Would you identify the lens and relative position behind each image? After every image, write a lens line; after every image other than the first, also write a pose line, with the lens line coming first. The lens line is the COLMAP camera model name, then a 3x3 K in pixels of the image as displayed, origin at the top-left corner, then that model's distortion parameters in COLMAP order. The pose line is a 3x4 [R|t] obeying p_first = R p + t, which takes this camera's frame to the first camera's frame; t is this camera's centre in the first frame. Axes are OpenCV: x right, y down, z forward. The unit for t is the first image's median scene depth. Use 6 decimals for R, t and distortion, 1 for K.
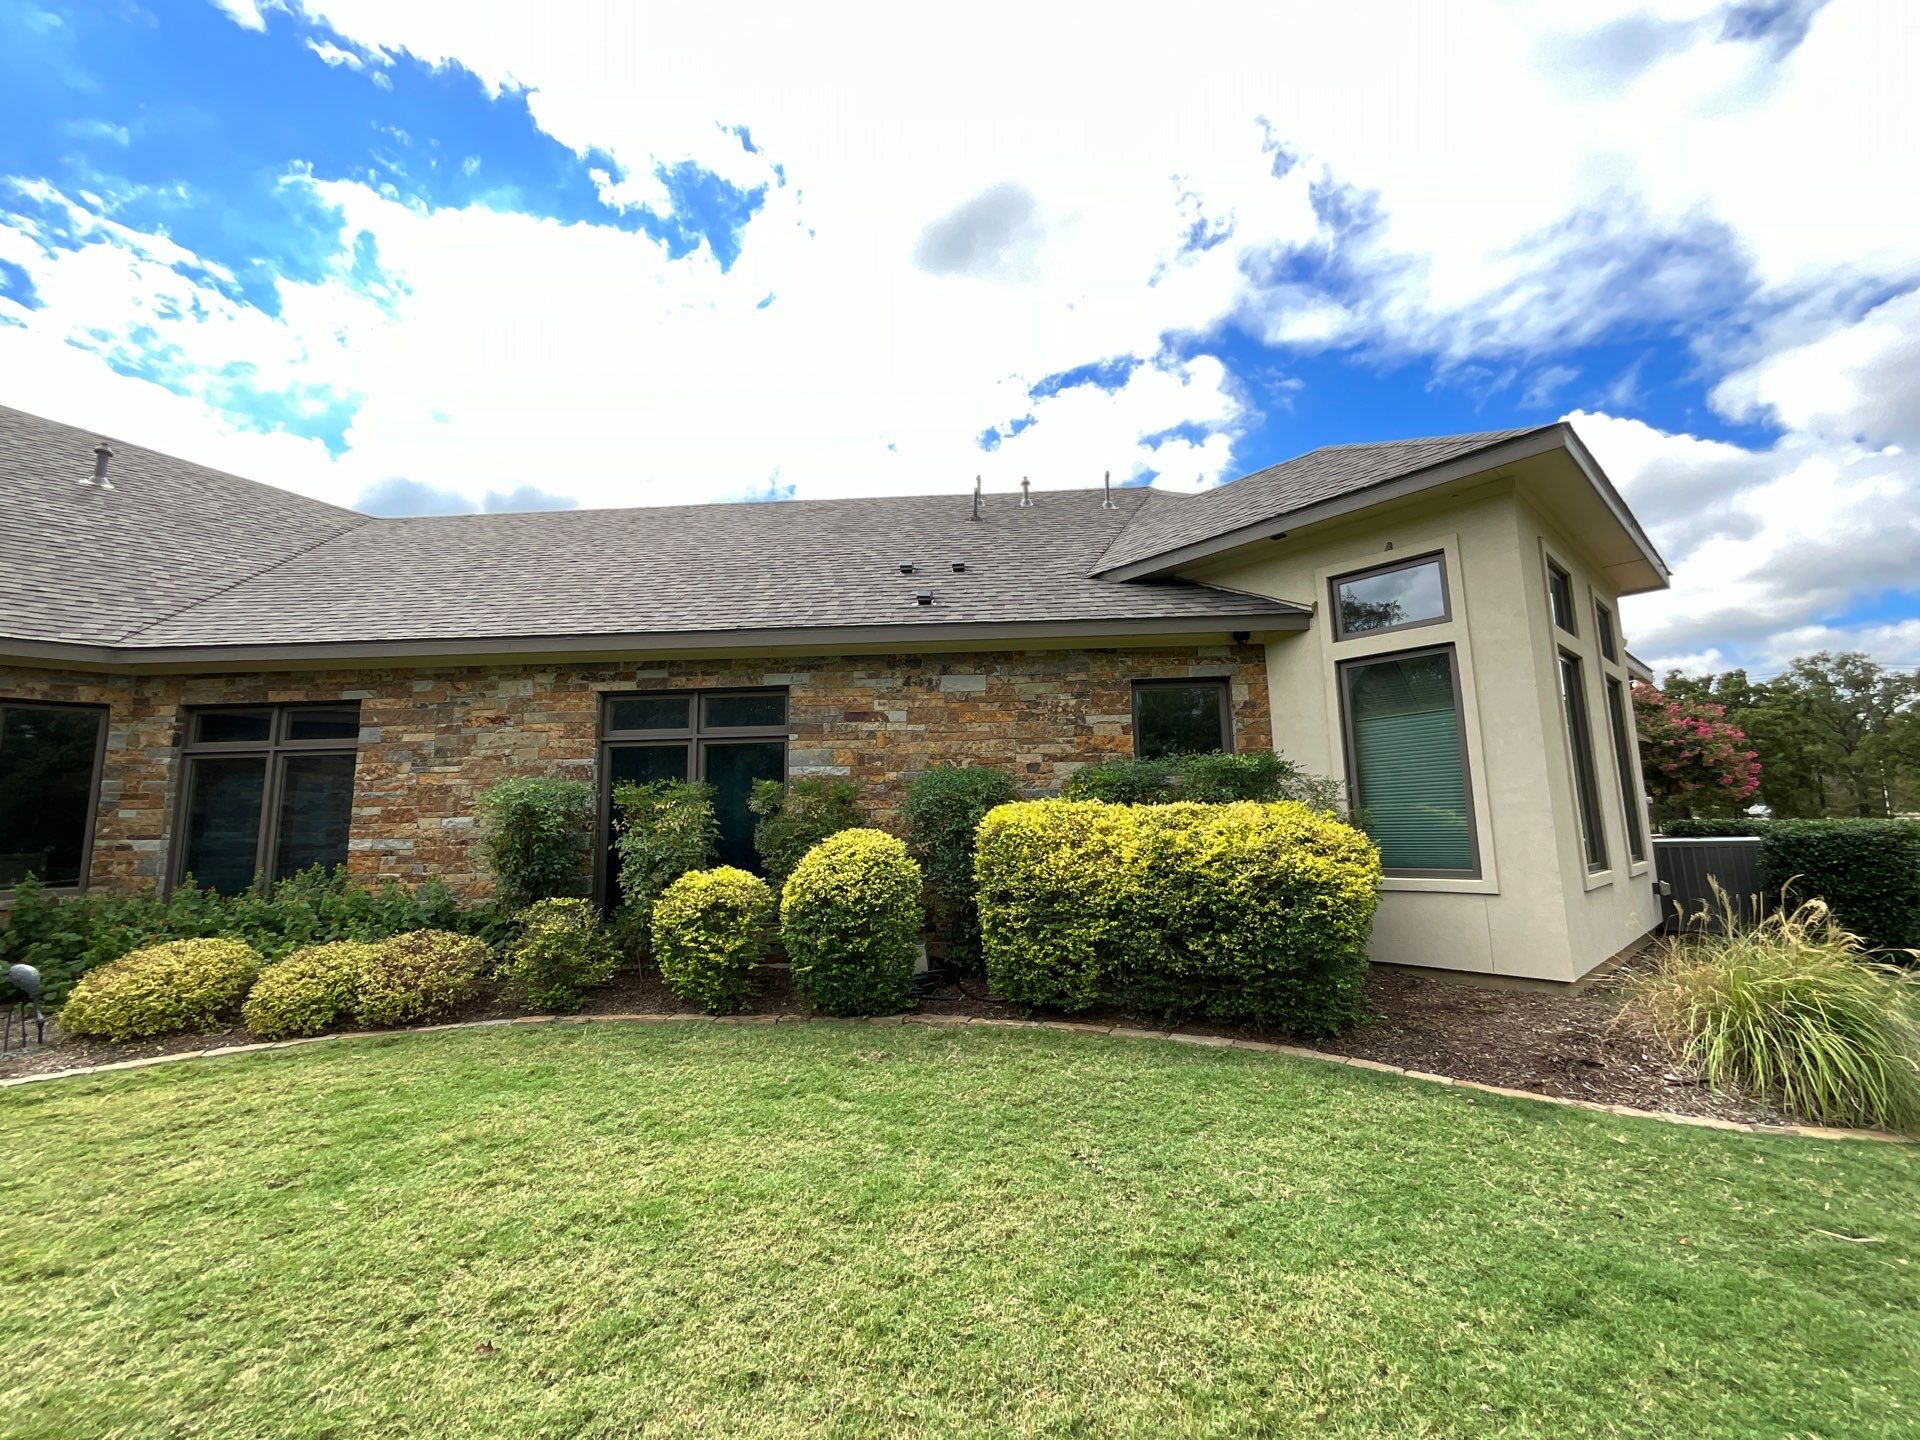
lens RADIAL K [[792.8, 0, 960.0], [0, 792.8, 720.0], [0, 0, 1]] dist [0.010828, 0.000069]
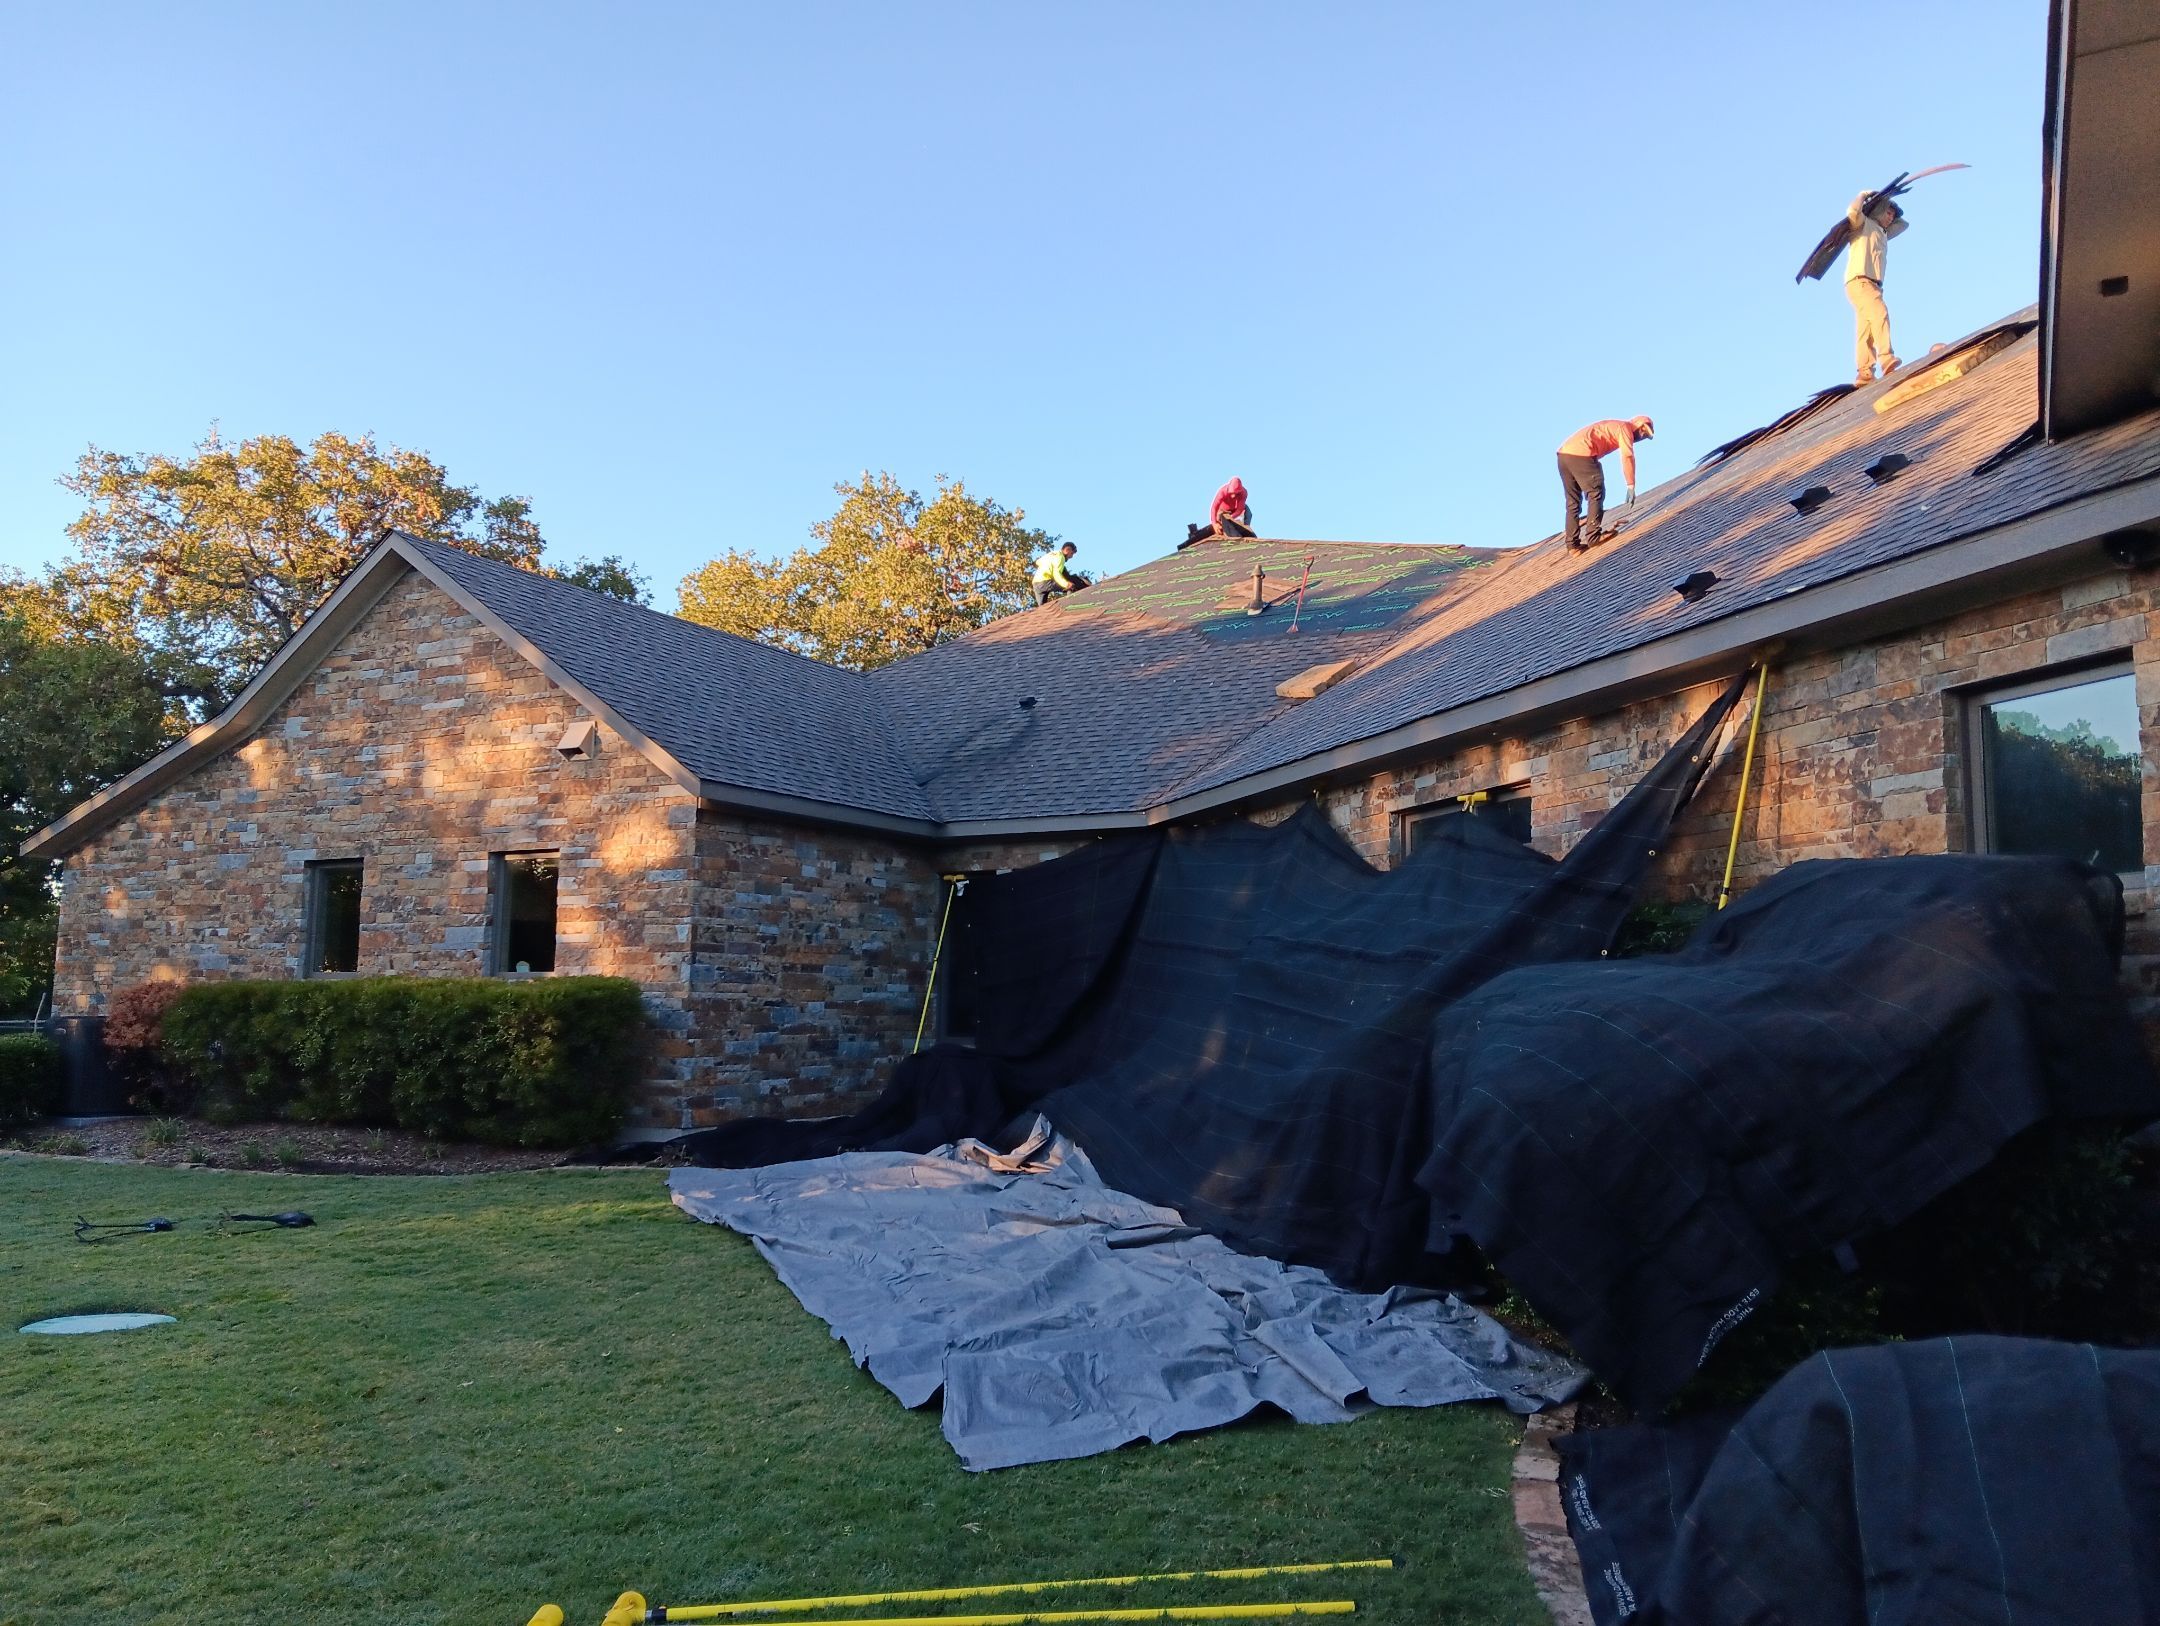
lens RADIAL K [[1658.0, 0, 1080.0], [0, 1658.0, 813.0], [0, 0, 1]] dist [0.086675, -0.167626]
pose [[0.328703, -0.084857, -0.940614, 0.946127], [0.112182, 0.992412, -0.050327, 0.011402], [0.937747, -0.088978, 0.335728, 0.210650]]
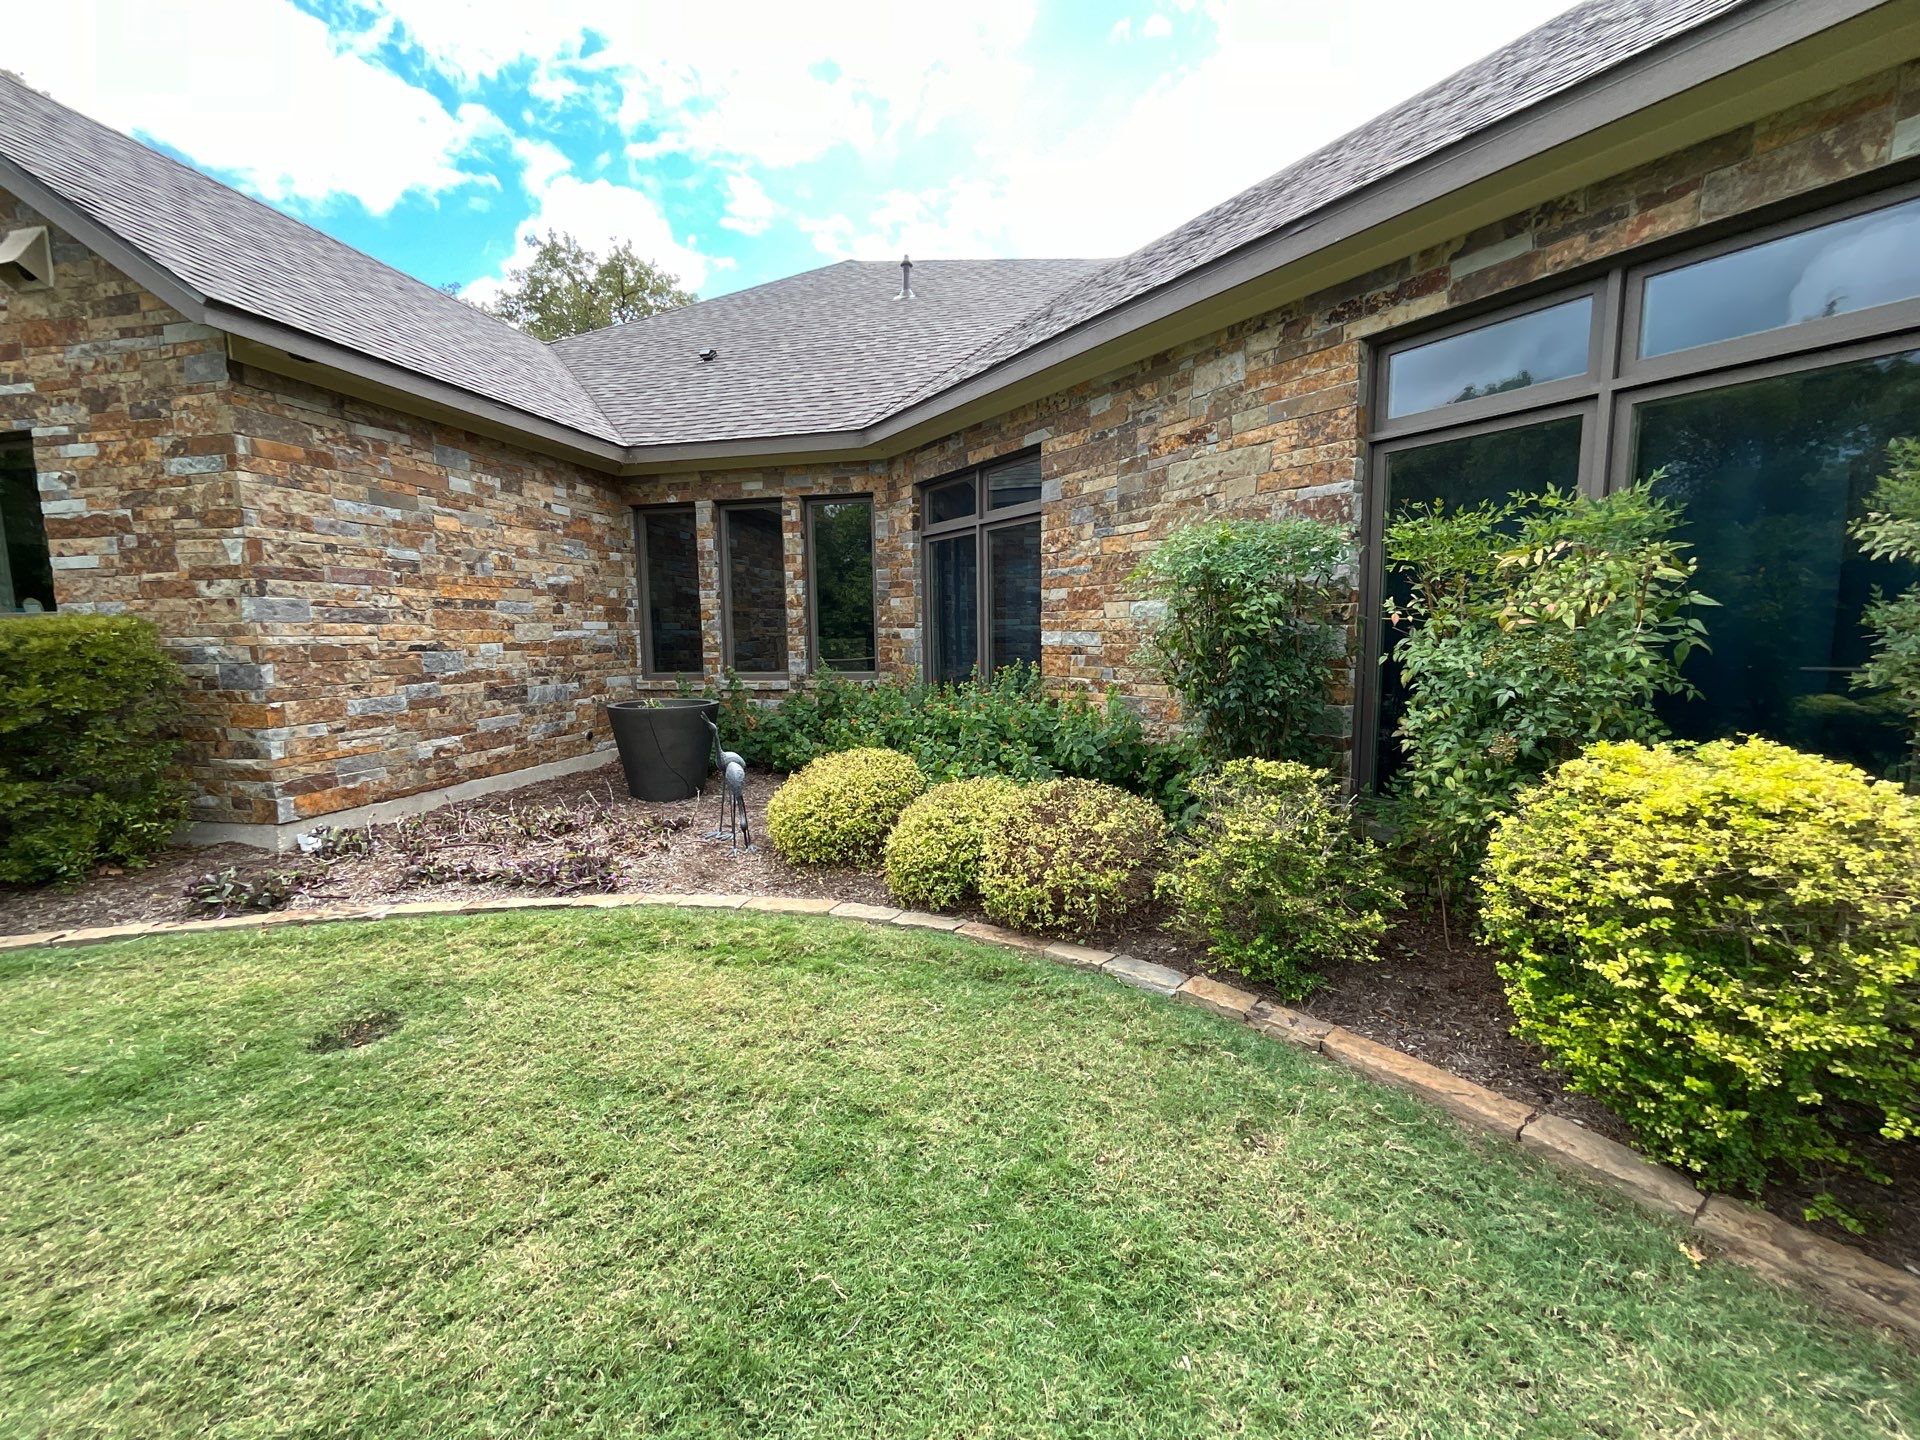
lens RADIAL K [[778.2, 0, 956.3], [0, 778.2, 722.2], [0, 0, 1]] dist [0.001710, -0.001712]
pose [[0.594265, 0.106565, -0.797178, -0.204015], [0.112533, 0.970415, 0.213612, 0.065684], [0.796358, -0.216652, 0.564692, 0.495980]]
